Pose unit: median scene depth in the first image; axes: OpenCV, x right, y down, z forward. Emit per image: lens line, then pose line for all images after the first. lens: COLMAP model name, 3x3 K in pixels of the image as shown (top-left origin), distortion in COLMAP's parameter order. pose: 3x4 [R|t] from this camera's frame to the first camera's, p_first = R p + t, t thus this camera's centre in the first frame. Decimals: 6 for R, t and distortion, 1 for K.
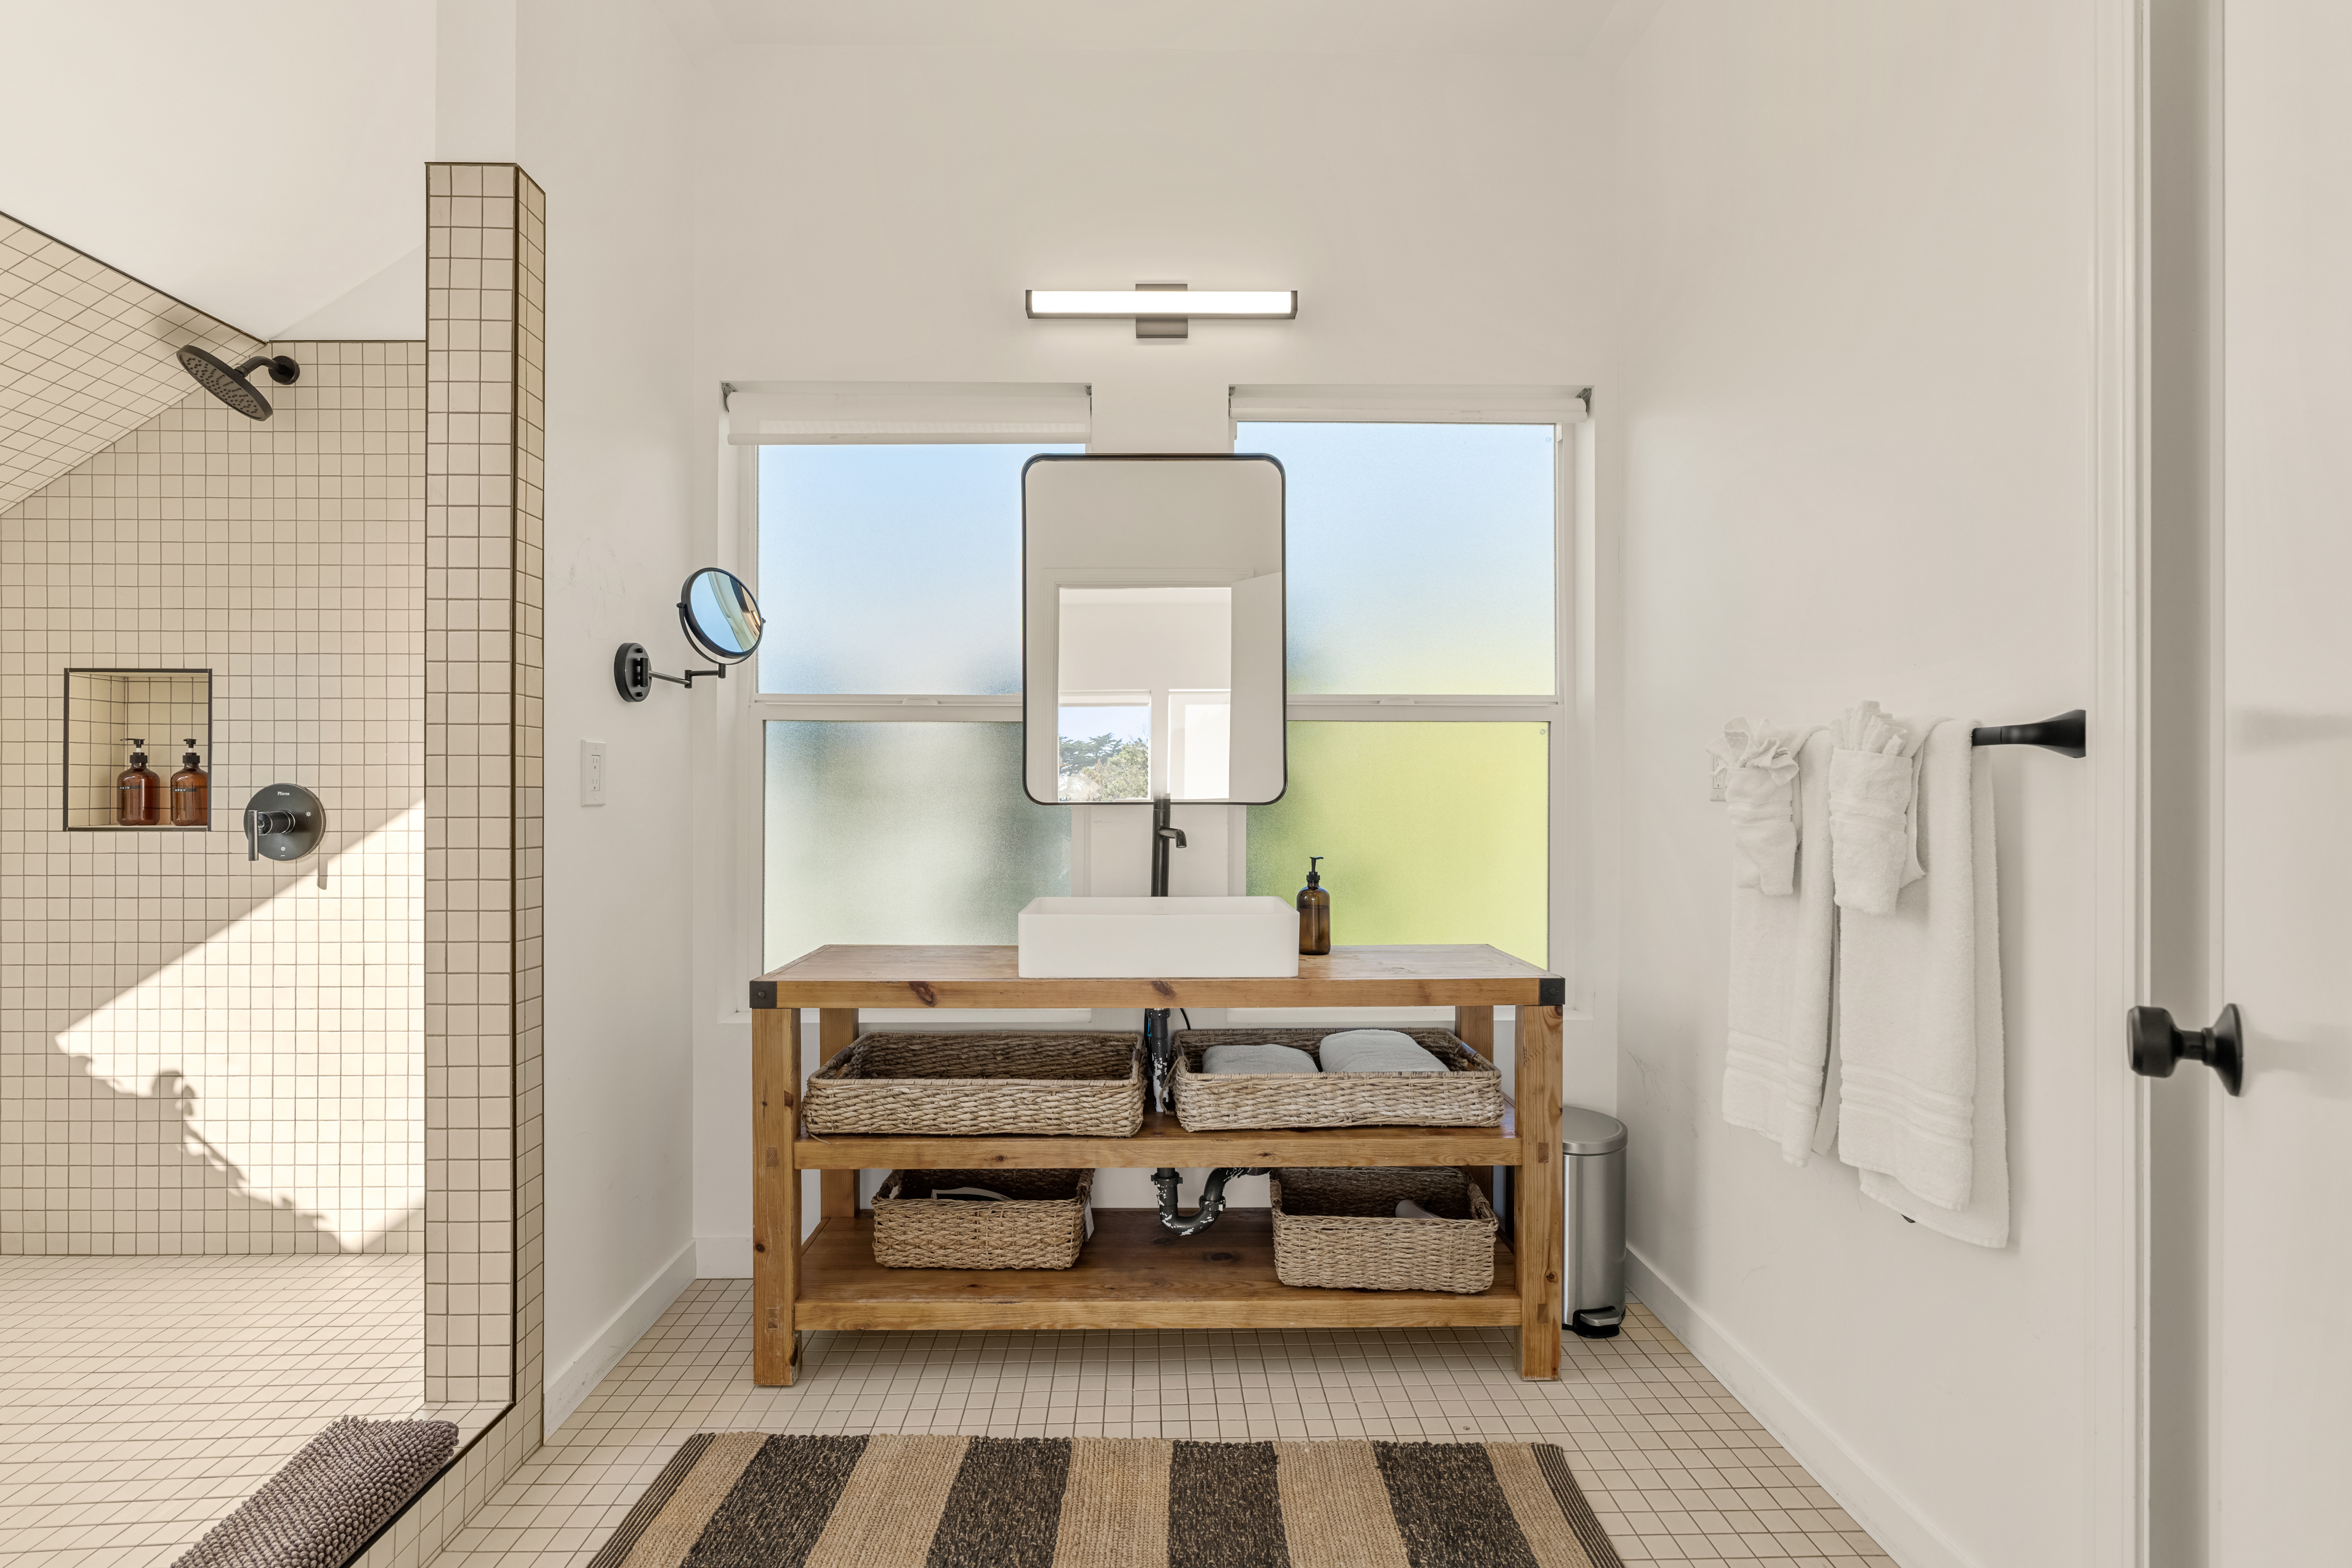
lens RADIAL K [[1059.6, 0, 1176.0], [0, 1059.6, 784.0], [0, 0, 1]] dist [0.003138, -0.000074]
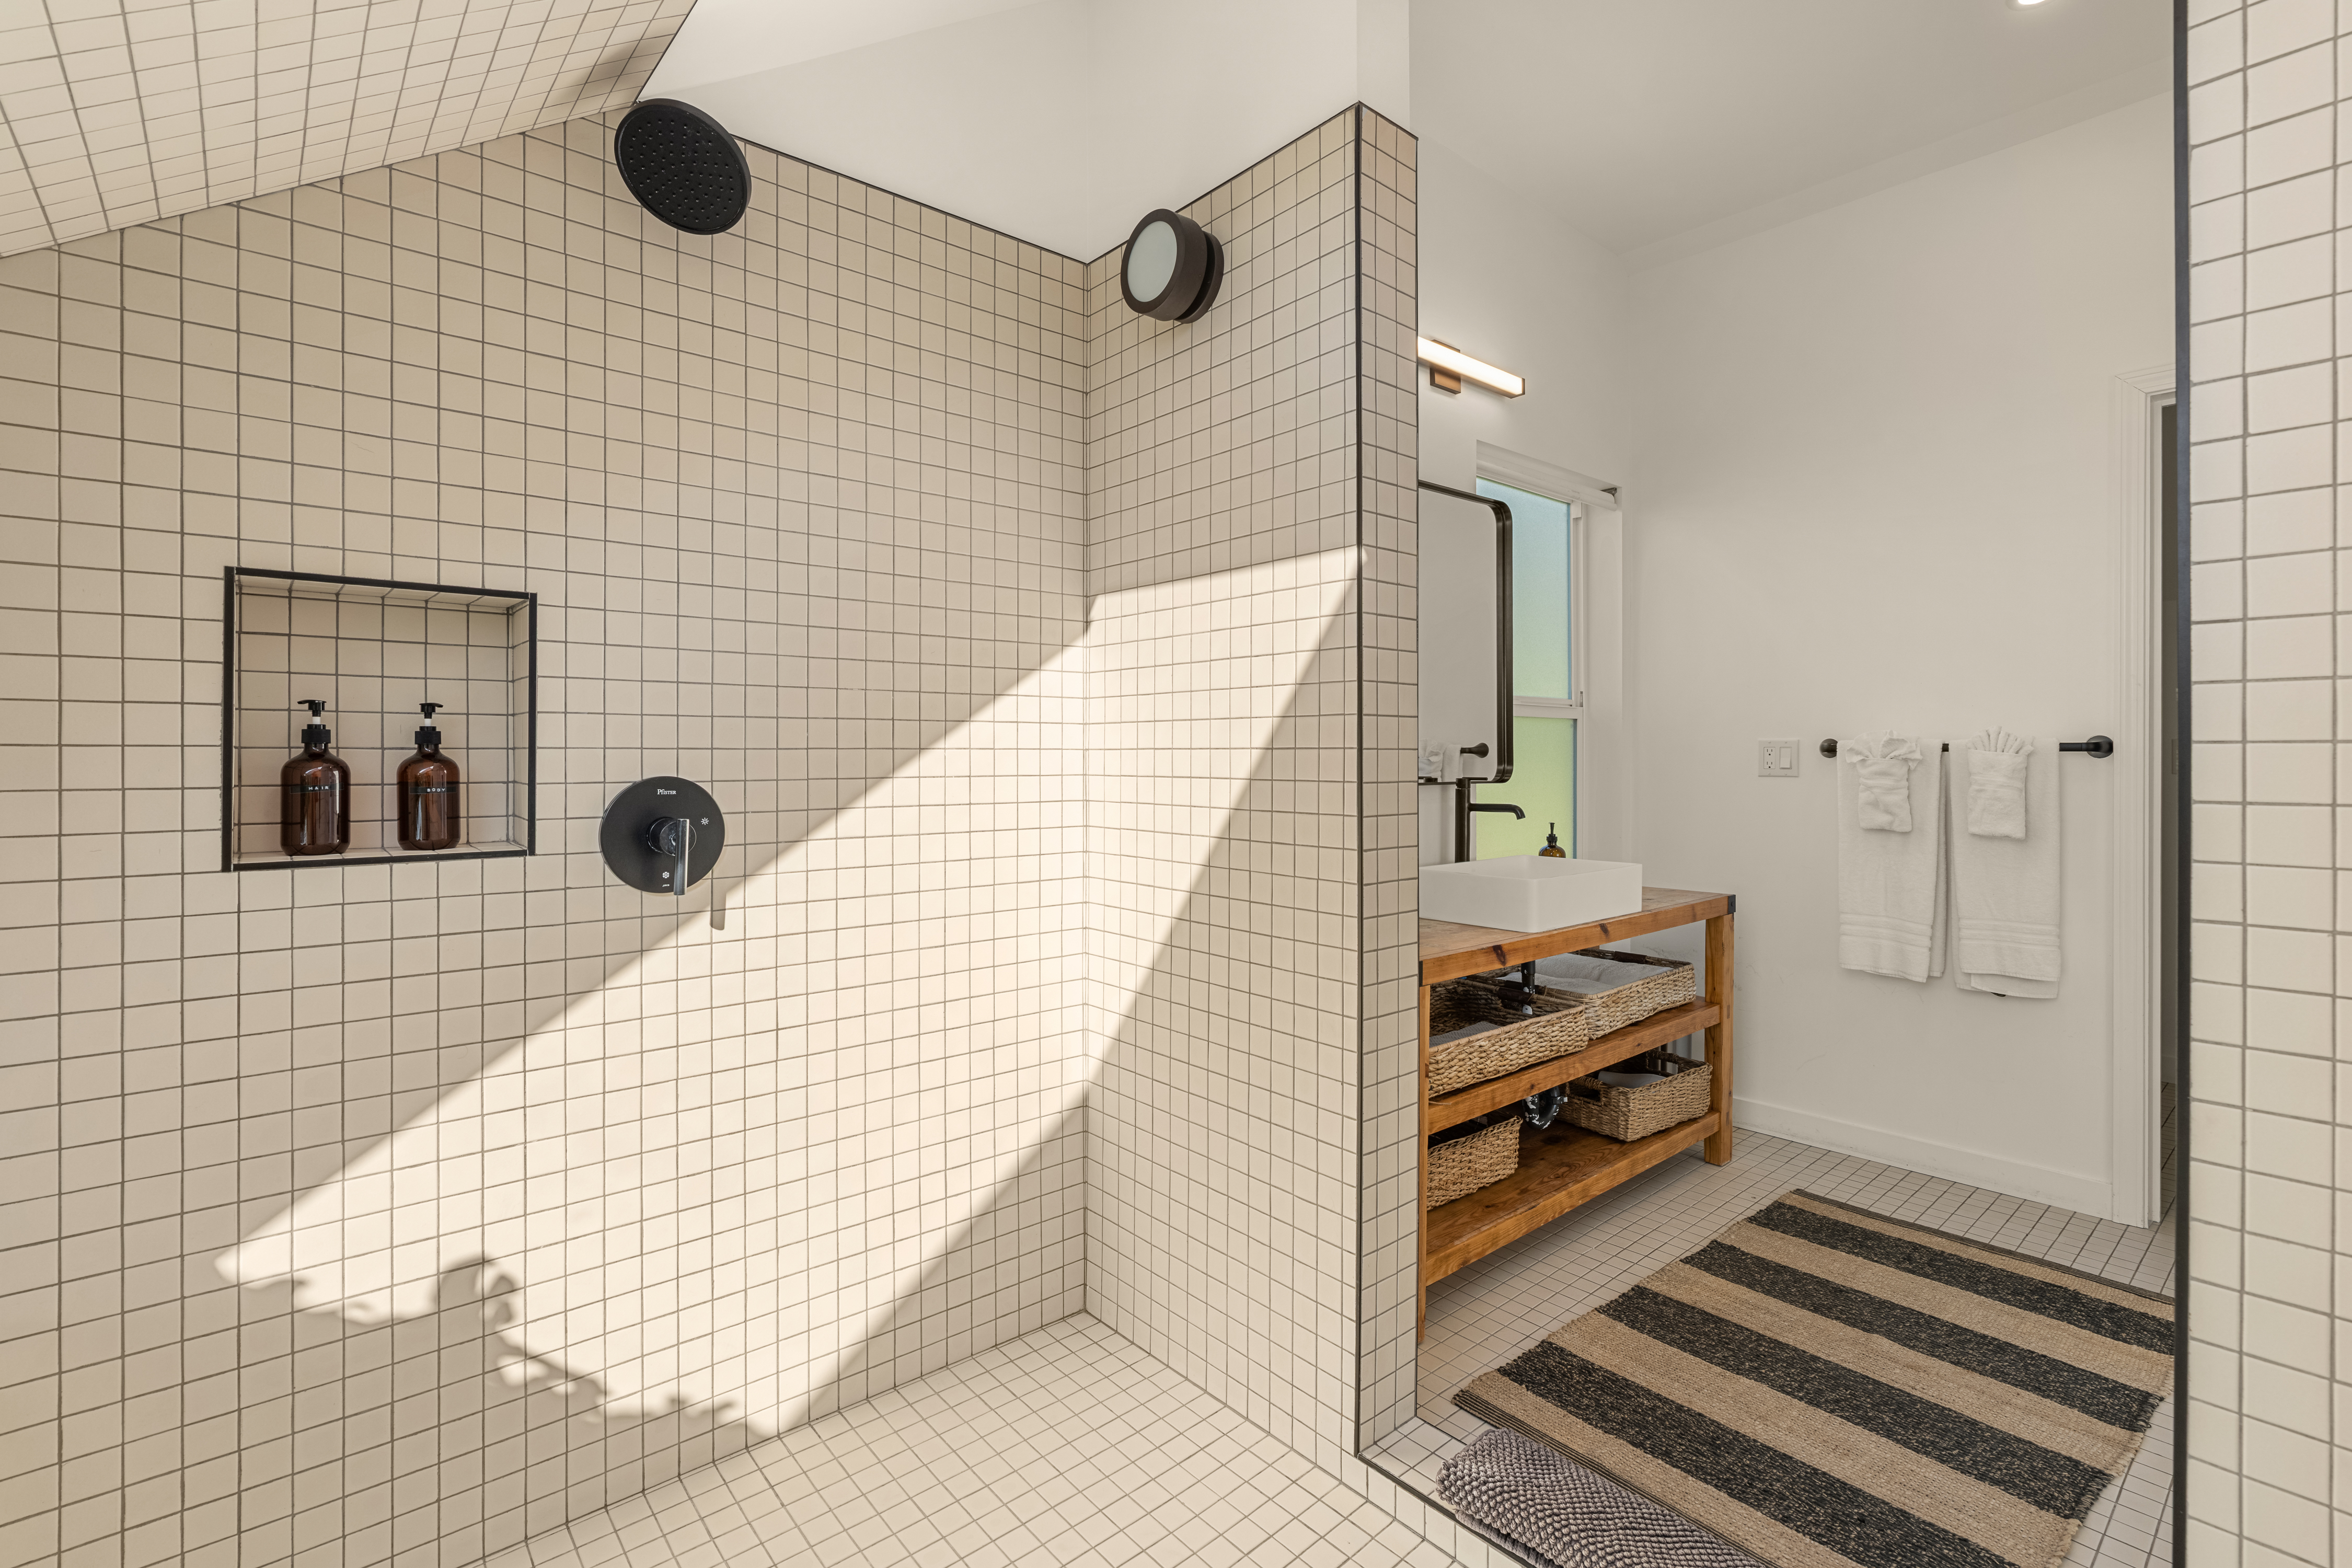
lens RADIAL K [[1061.5, 0, 1175.3], [0, 1061.5, 750.8], [0, 0, 1]] dist [-0.001587, 0.000444]
pose [[0.768667, 0.001670, 0.639647, -1.018280], [-0.003456, 0.999993, 0.001543, -0.018796], [-0.639640, -0.003397, 0.768667, 0.284769]]
